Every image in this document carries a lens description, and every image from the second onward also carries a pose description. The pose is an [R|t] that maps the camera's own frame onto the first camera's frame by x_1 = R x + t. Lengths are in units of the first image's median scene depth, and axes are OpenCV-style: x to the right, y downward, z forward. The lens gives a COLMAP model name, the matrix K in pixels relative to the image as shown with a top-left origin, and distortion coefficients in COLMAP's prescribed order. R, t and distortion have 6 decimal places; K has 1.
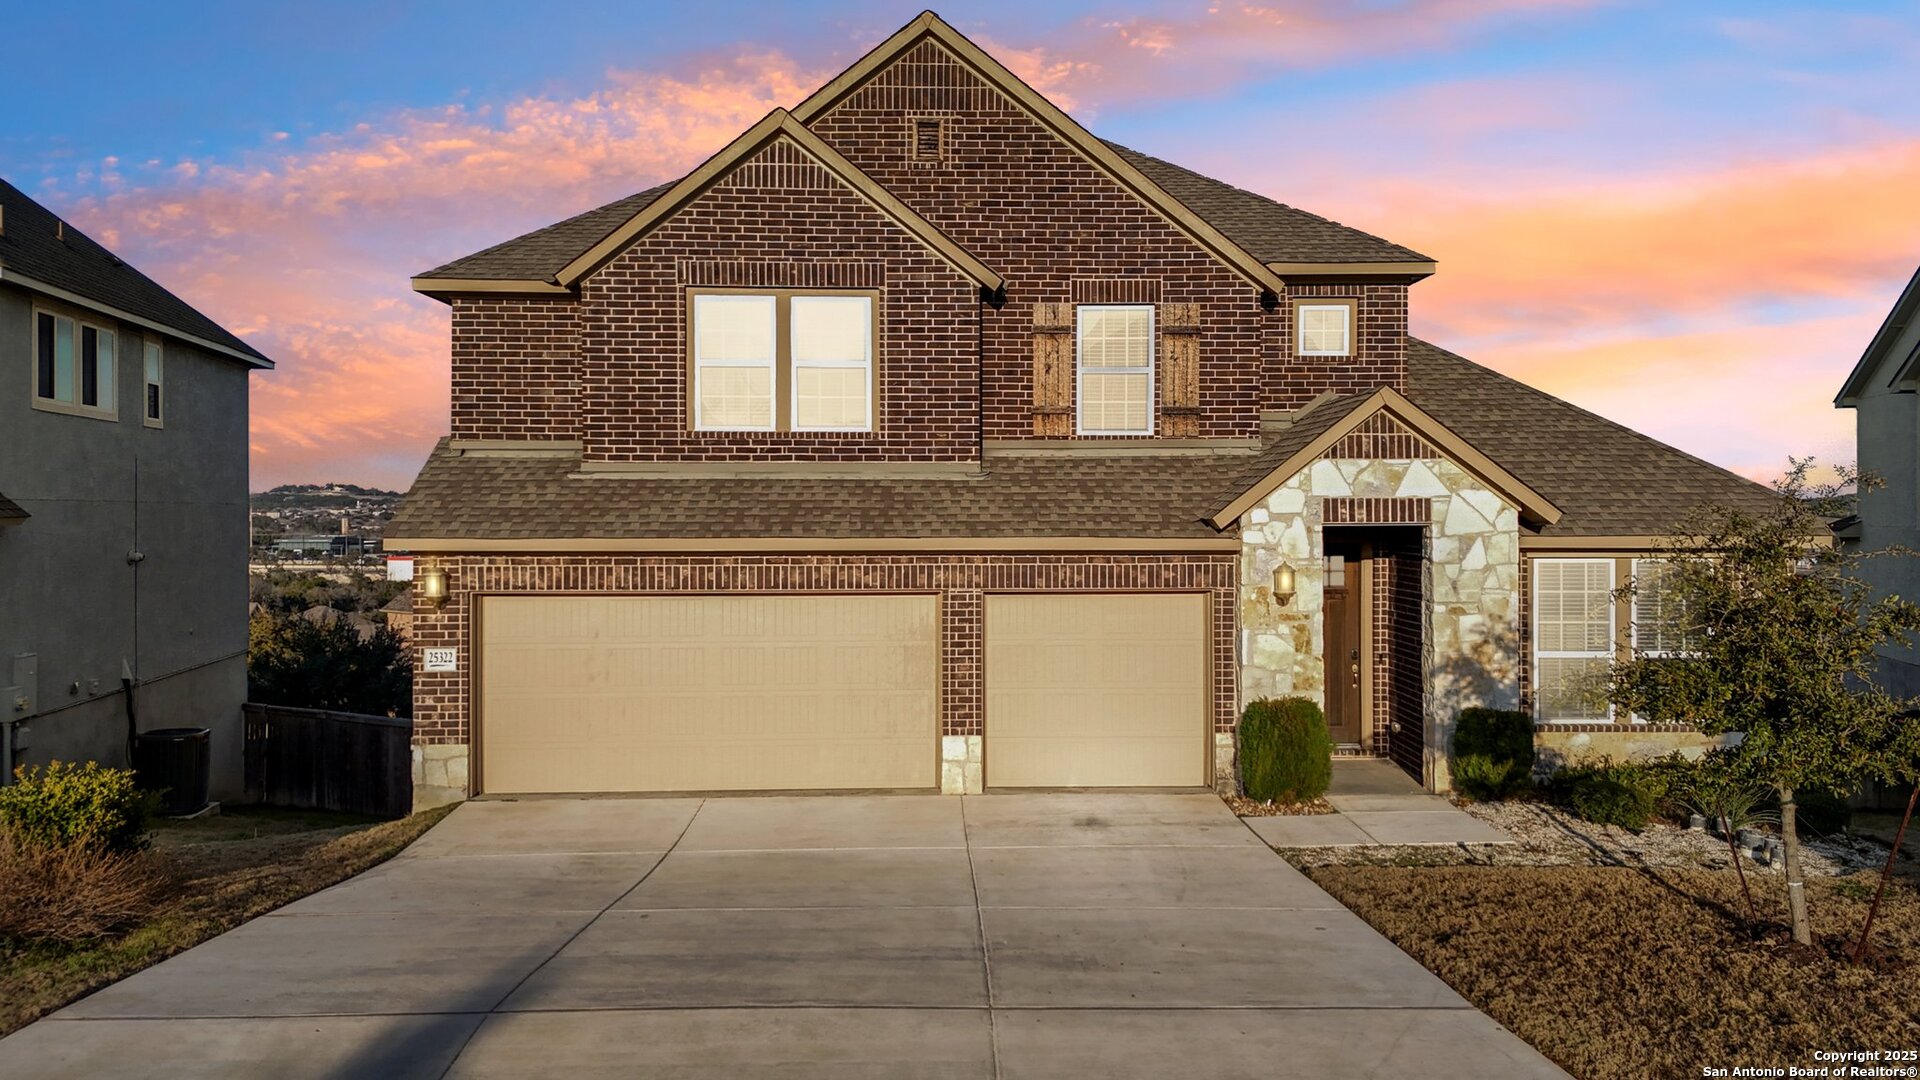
lens RADIAL K [[1414.4, 0, 949.8], [0, 1414.4, 530.4], [0, 0, 1]] dist [0.061941, -0.053120]
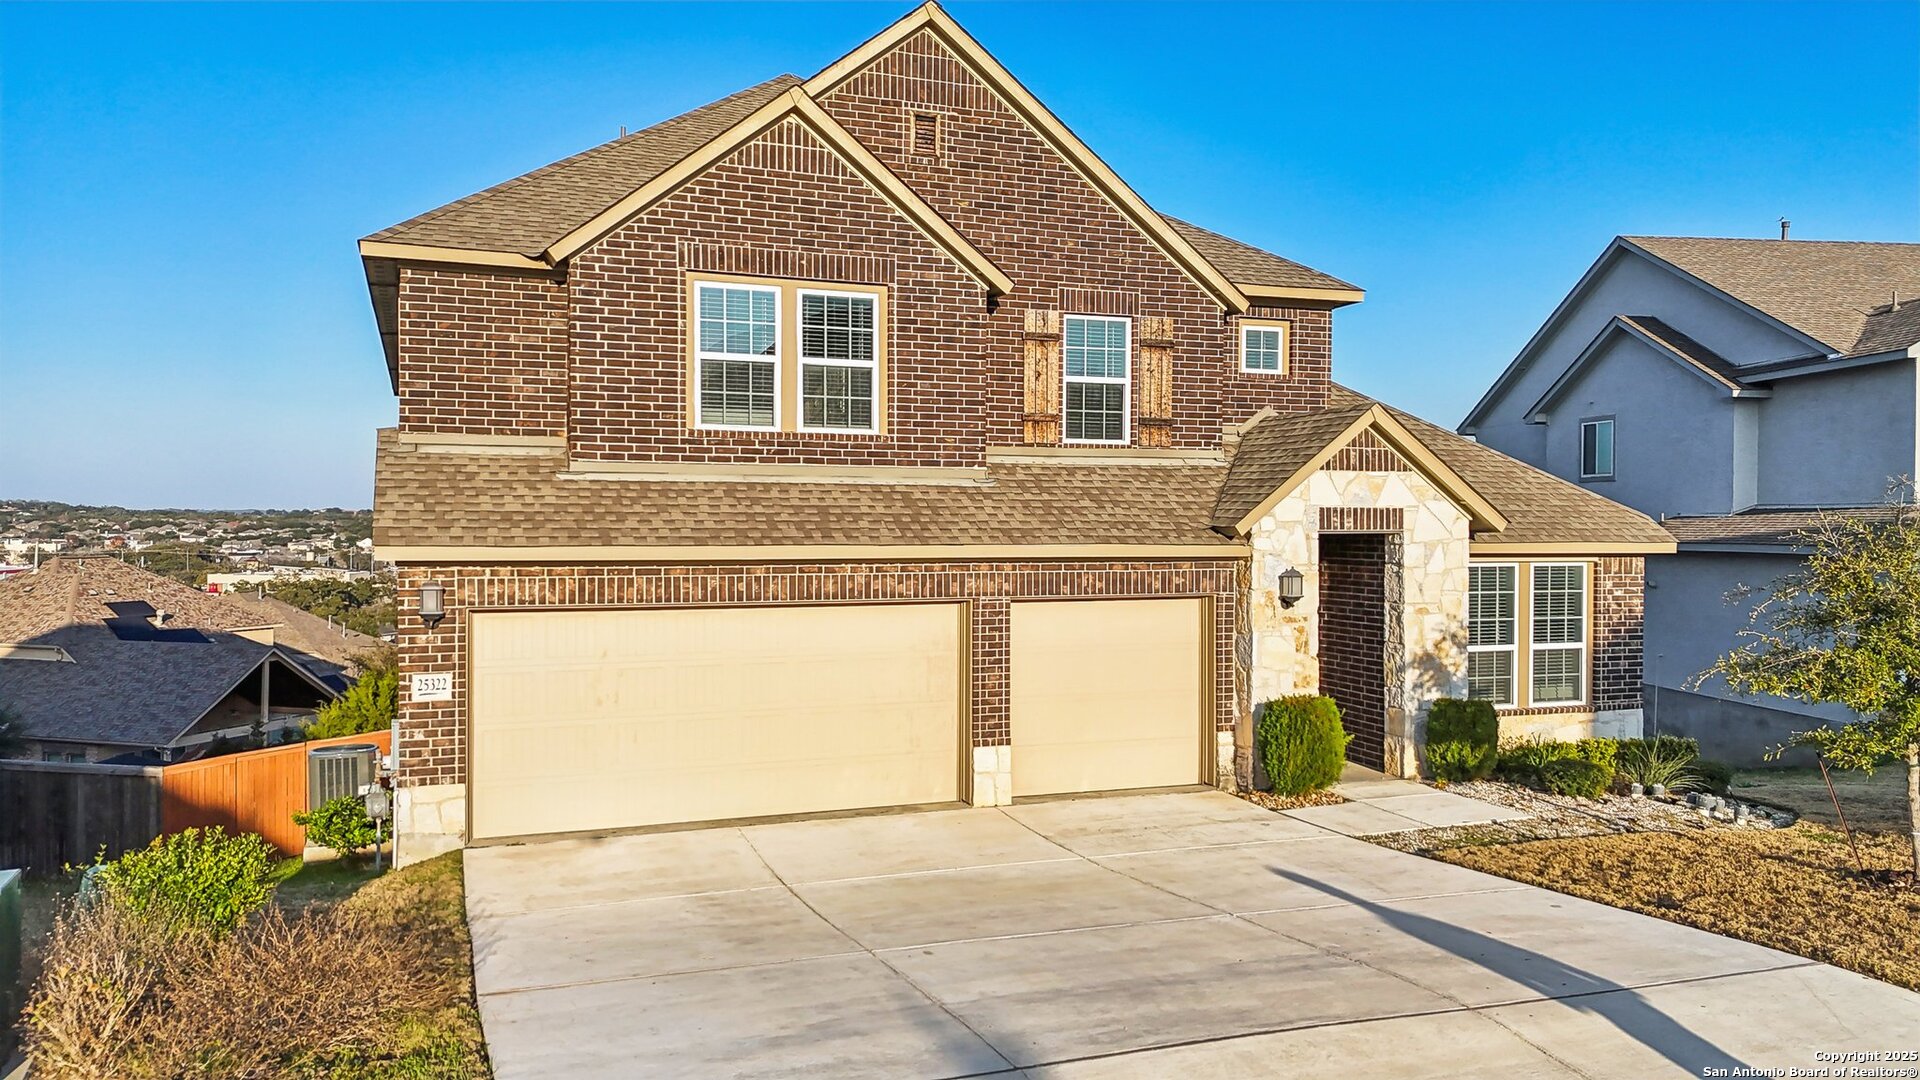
lens RADIAL K [[1414.4, 0, 944.0], [0, 1414.4, 548.0], [0, 0, 1]] dist [0.061941, -0.053120]
pose [[0.944318, -0.001898, 0.329028, -0.346138], [-0.000771, 0.999968, 0.007982, -0.000663], [-0.329033, -0.007792, 0.944286, 0.084018]]
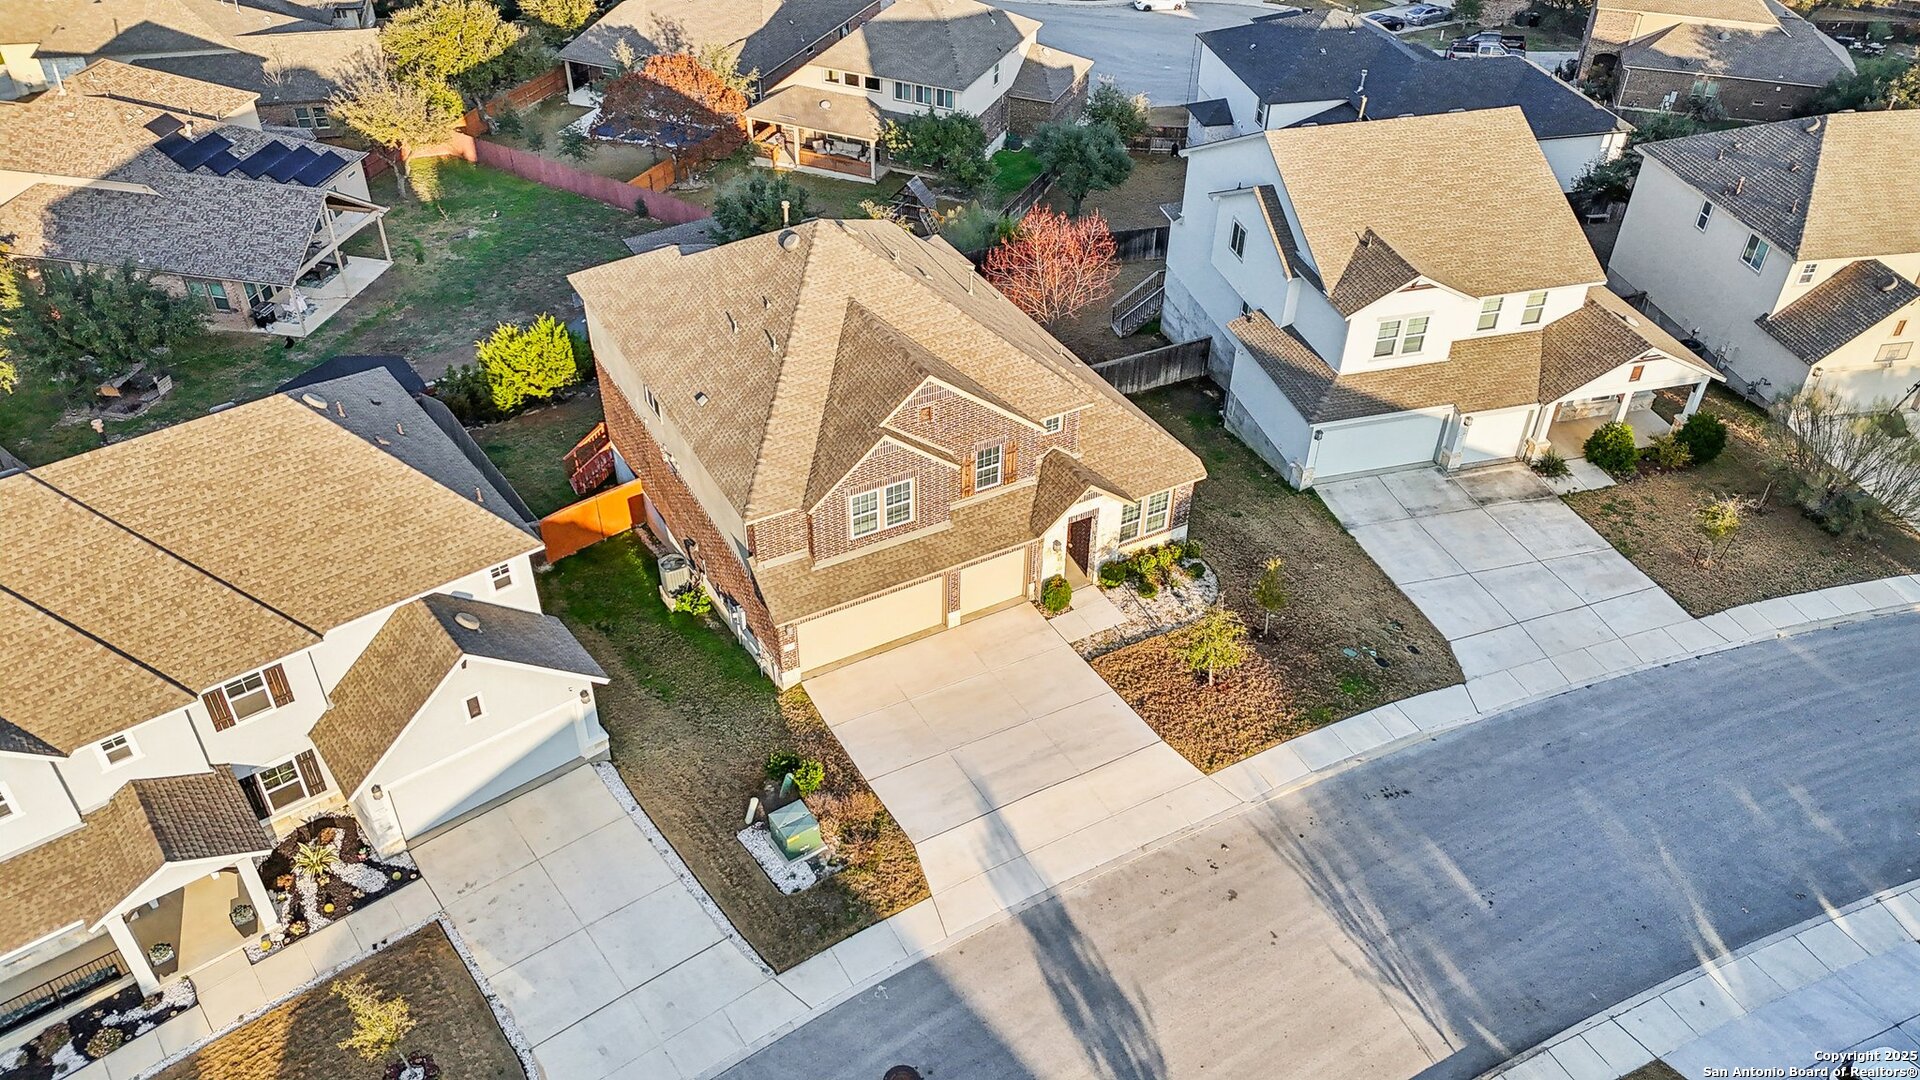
lens RADIAL K [[1414.4, 0, 954.5], [0, 1414.4, 552.6], [0, 0, 1]] dist [0.061941, -0.053120]
pose [[0.883407, -0.282804, 0.373649, -1.034223], [-0.009185, 0.786759, 0.617192, -1.727256], [-0.468516, -0.548664, 0.692431, -0.930866]]
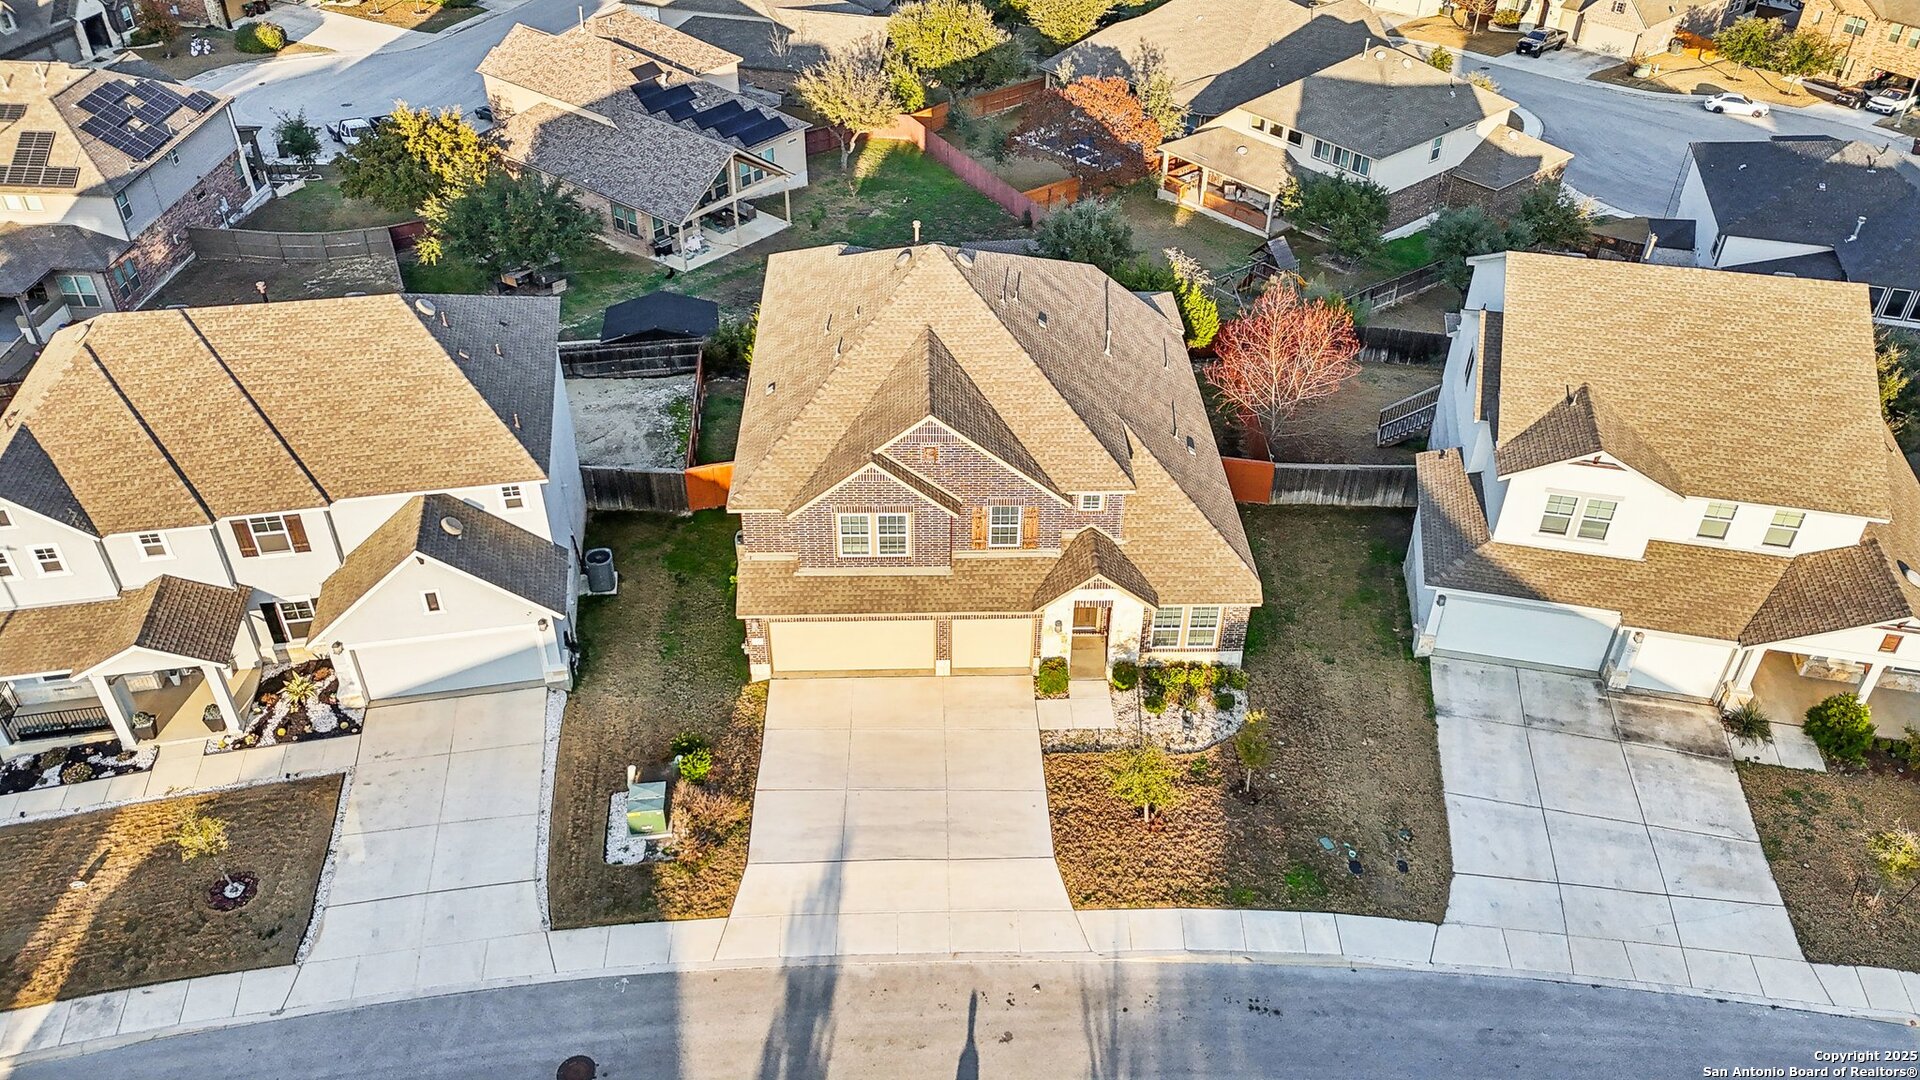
lens RADIAL K [[1414.4, 0, 955.7], [0, 1414.4, 537.3], [0, 0, 1]] dist [0.061941, -0.053120]
pose [[0.999938, -0.002996, 0.010751, 0.003042], [-0.004029, 0.801466, 0.598027, -1.721465], [-0.010408, -0.598034, 0.801404, -1.096641]]
